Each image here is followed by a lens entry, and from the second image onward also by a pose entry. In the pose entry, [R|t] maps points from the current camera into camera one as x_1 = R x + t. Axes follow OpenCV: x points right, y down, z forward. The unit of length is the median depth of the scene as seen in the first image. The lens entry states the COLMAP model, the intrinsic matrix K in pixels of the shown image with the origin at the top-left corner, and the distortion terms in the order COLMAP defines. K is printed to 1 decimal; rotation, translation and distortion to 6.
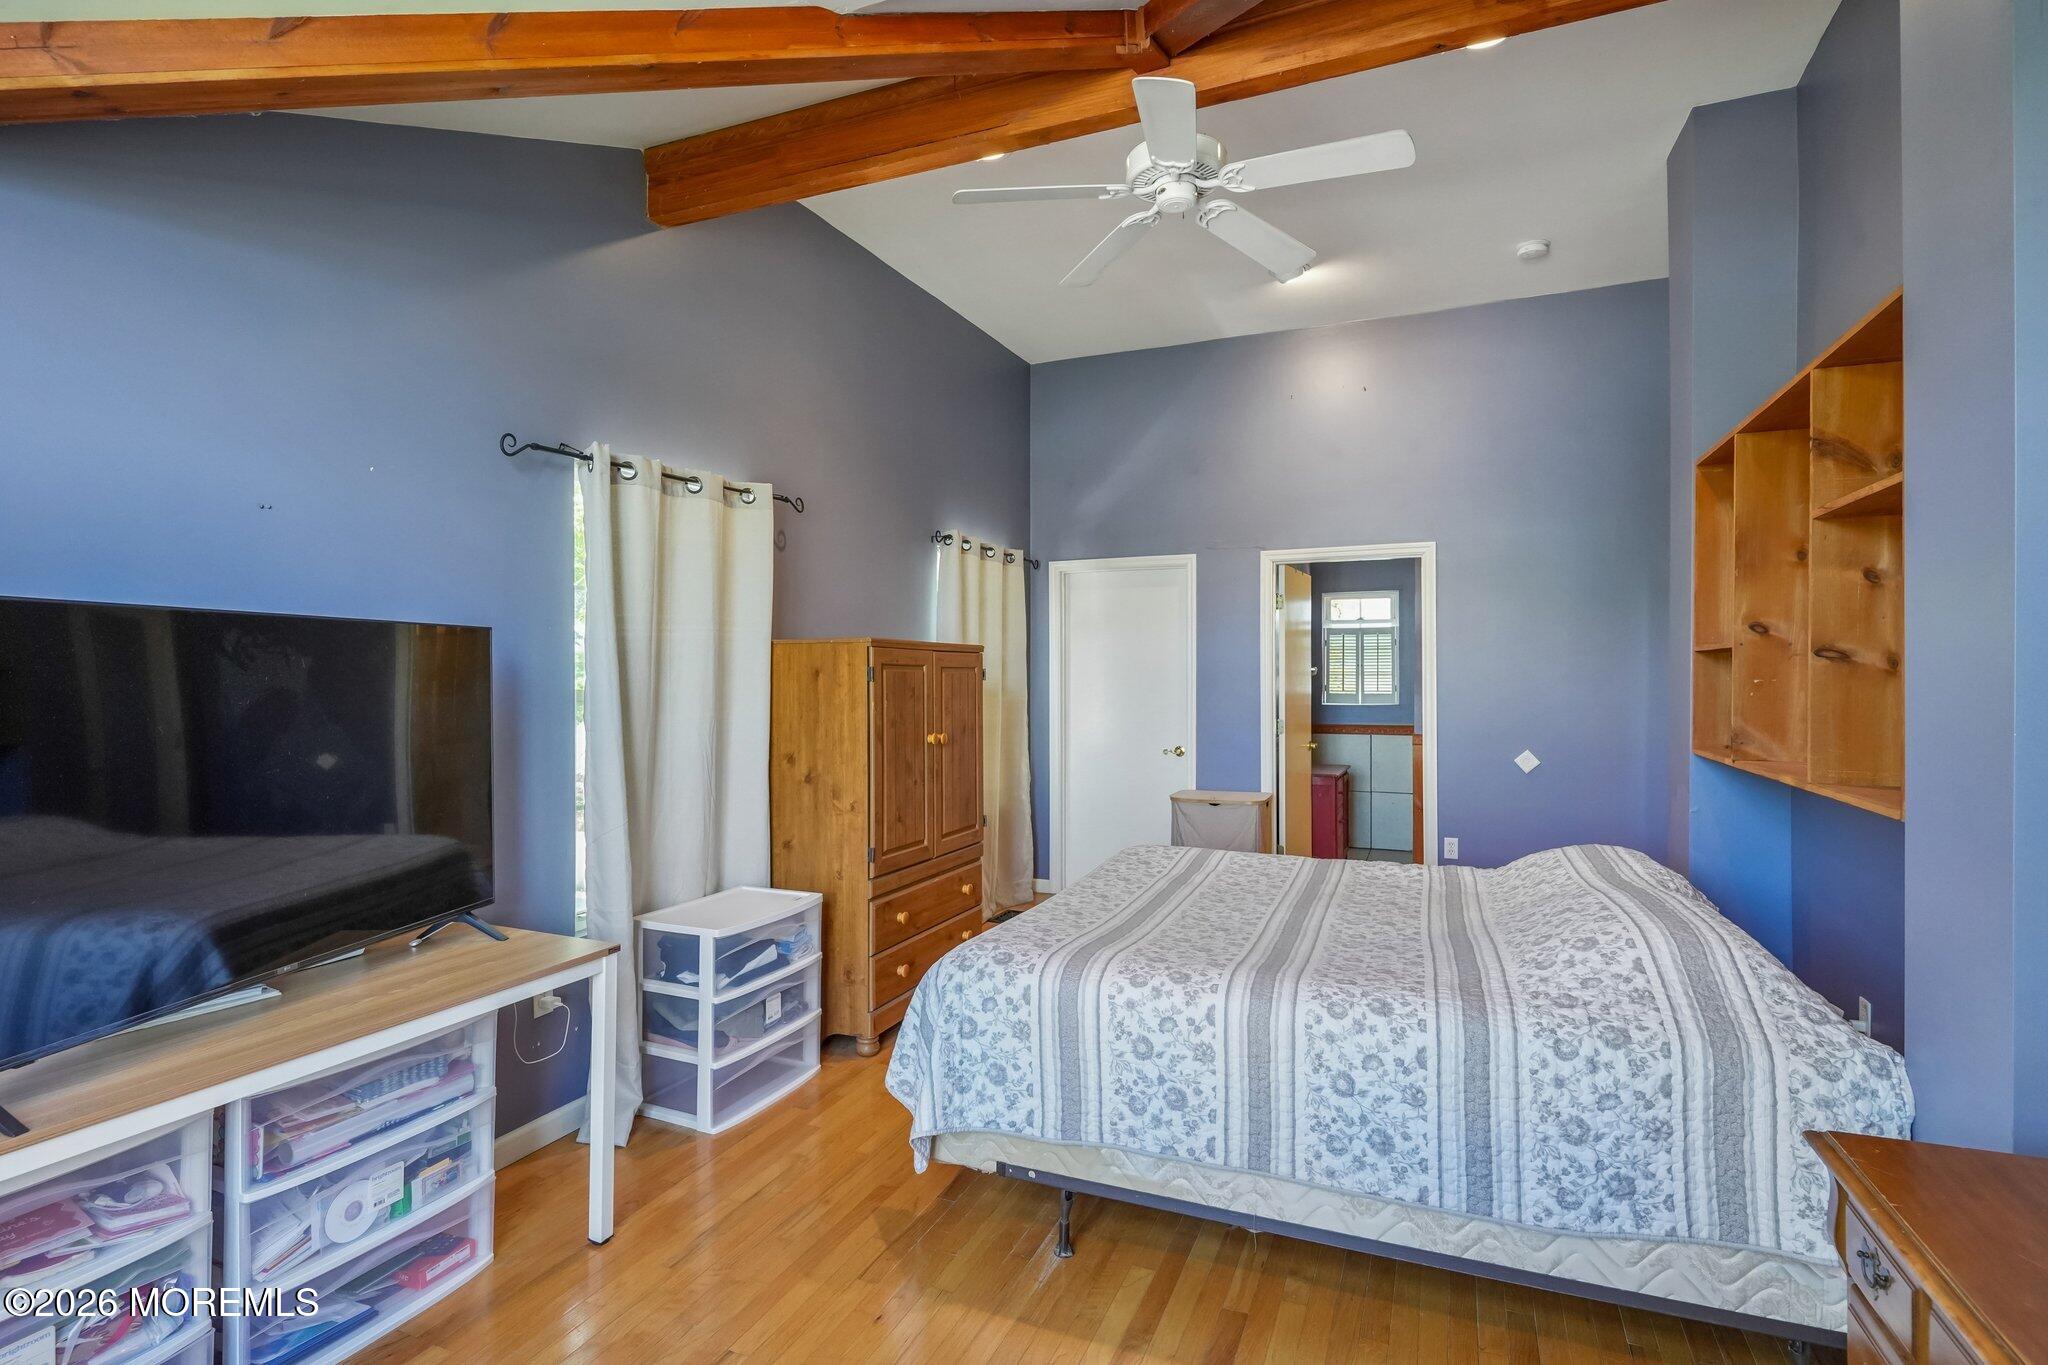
lens RADIAL K [[1032.7, 0, 1023.3], [0, 1032.7, 676.7], [0, 0, 1]] dist [0.002904, -0.002868]
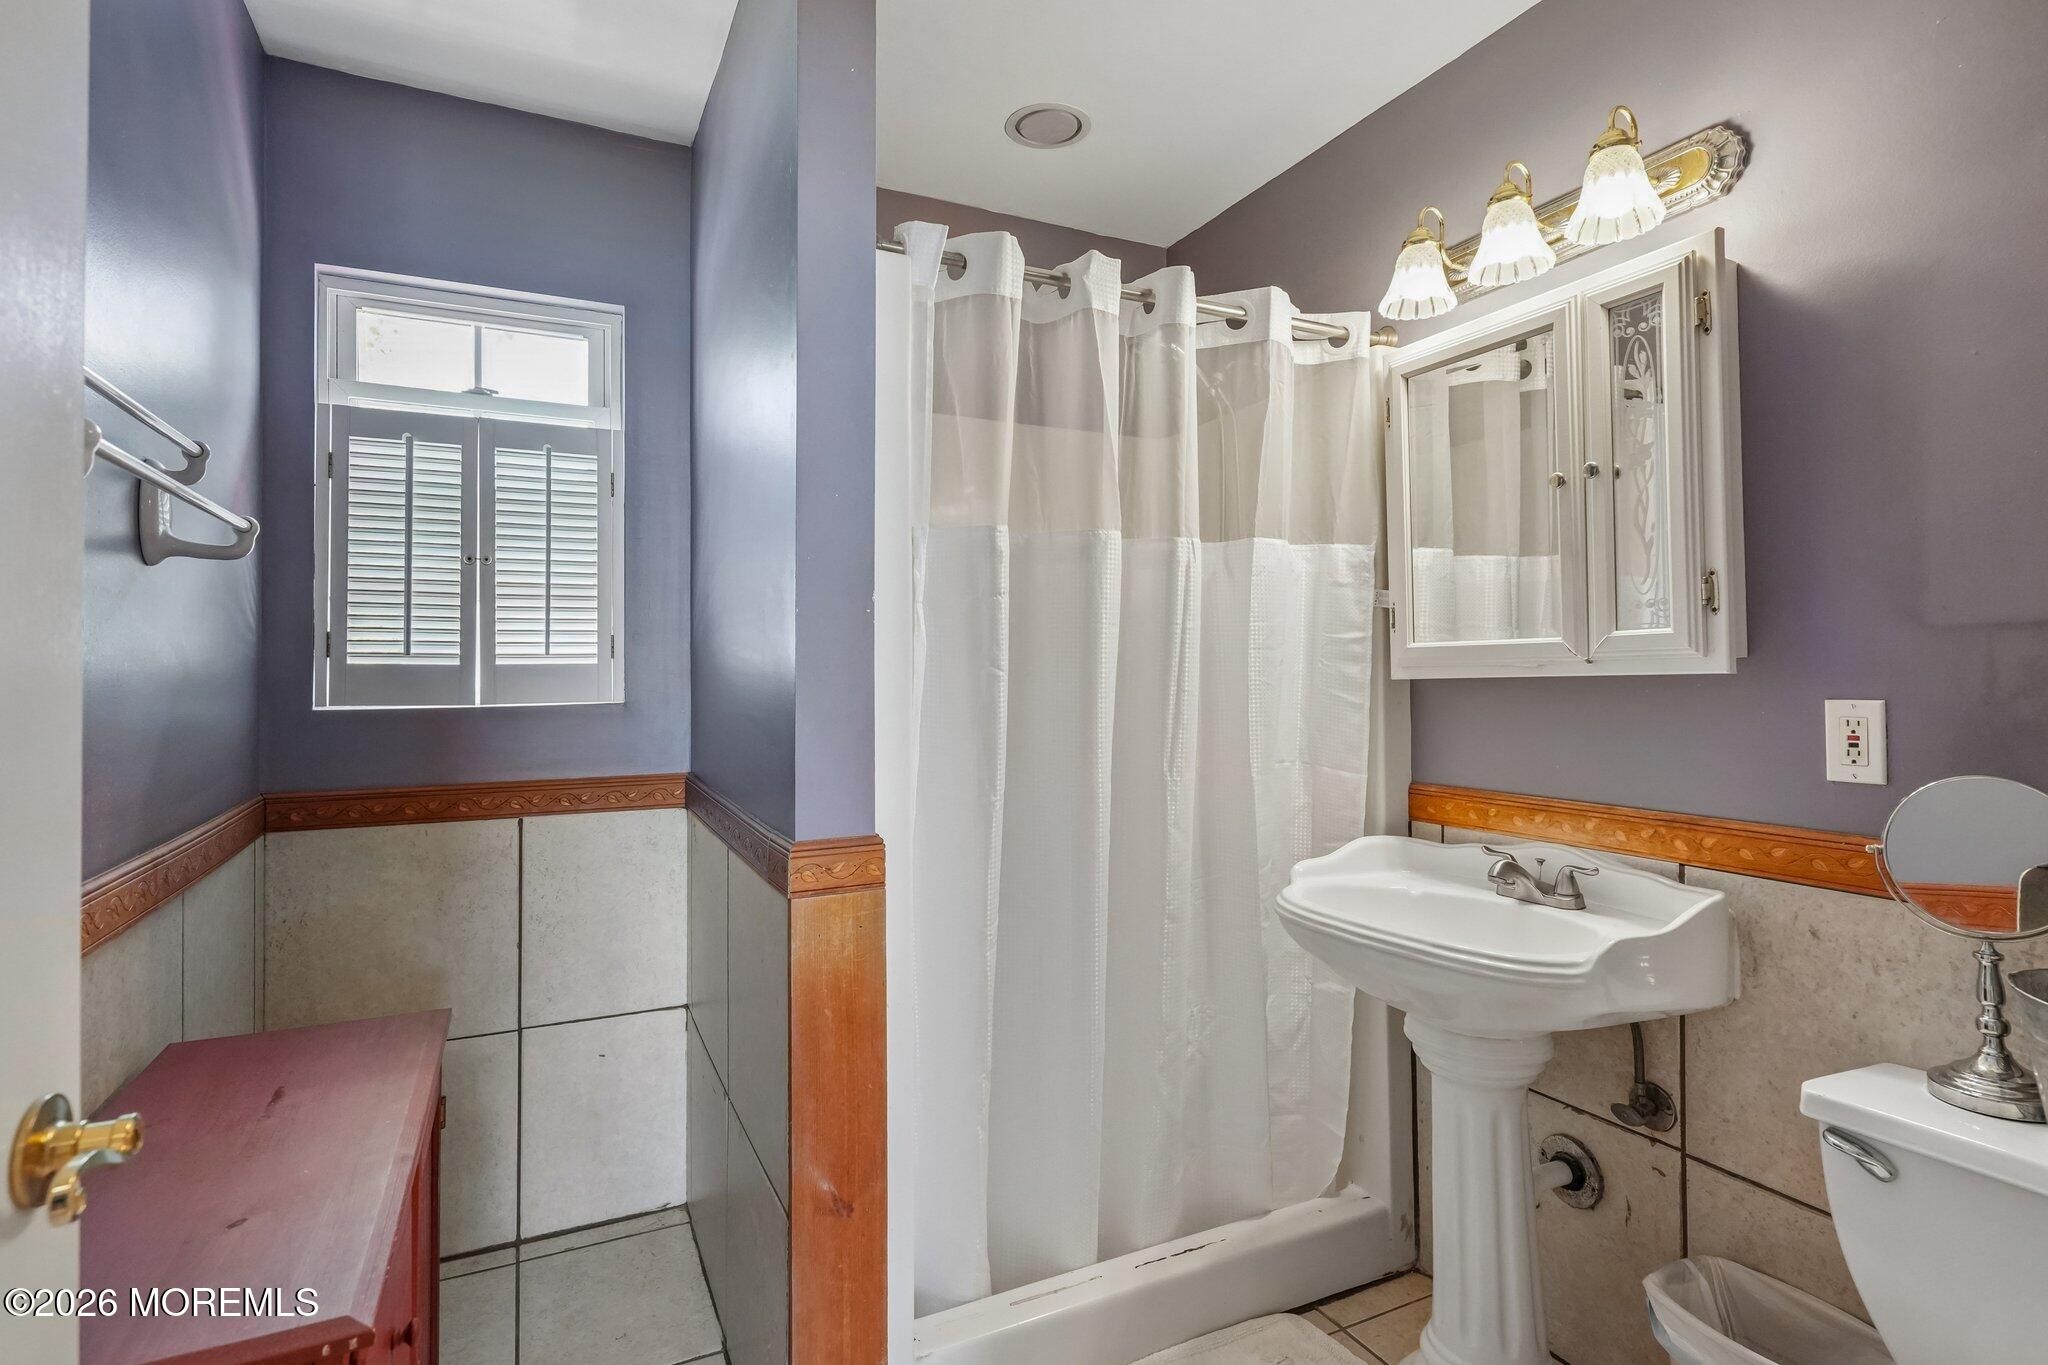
lens RADIAL K [[1032.7, 0, 1030.4], [0, 1032.7, 669.3], [0, 0, 1]] dist [0.002904, -0.002868]
pose [[0.677013, 0.000230, 0.735971, 0.226262], [-0.000093, 1.000000, -0.000227, 0.017036], [-0.735971, 0.000085, 0.677013, 0.714566]]
